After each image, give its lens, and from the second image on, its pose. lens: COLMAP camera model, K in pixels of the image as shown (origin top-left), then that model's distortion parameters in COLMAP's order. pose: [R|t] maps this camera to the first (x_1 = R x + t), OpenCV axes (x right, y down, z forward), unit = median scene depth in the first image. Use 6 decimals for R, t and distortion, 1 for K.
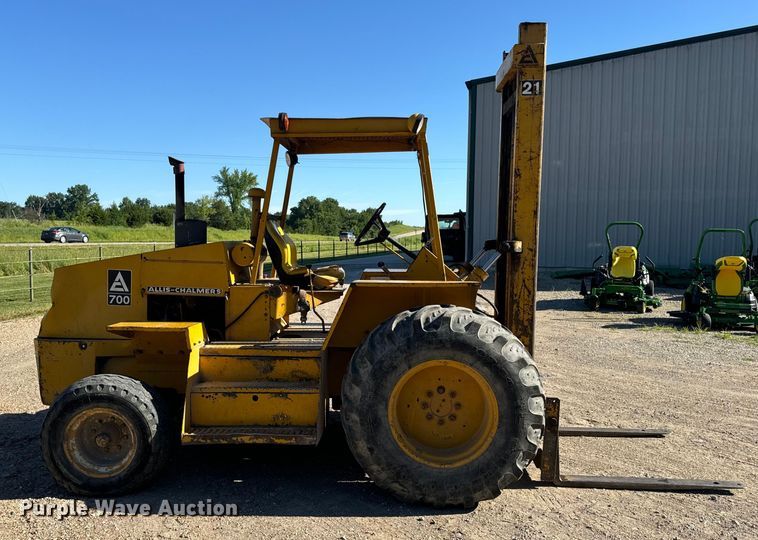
lens RADIAL K [[617.3, 0, 362.6], [0, 617.3, 282.0], [0, 0, 1]] dist [0.144938, -0.259228]
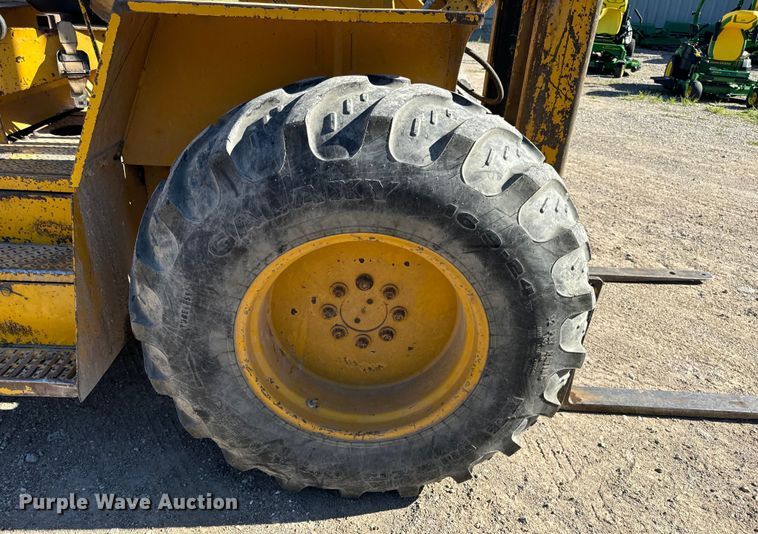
lens RADIAL K [[526.8, 0, 373.6], [0, 526.8, 282.8], [0, 0, 1]] dist [0.061360, -0.063569]
pose [[0.997430, 0.005032, 0.071471, 0.104041], [-0.034833, 0.905761, 0.422355, 0.014093], [-0.062610, -0.423759, 0.903608, 0.647295]]
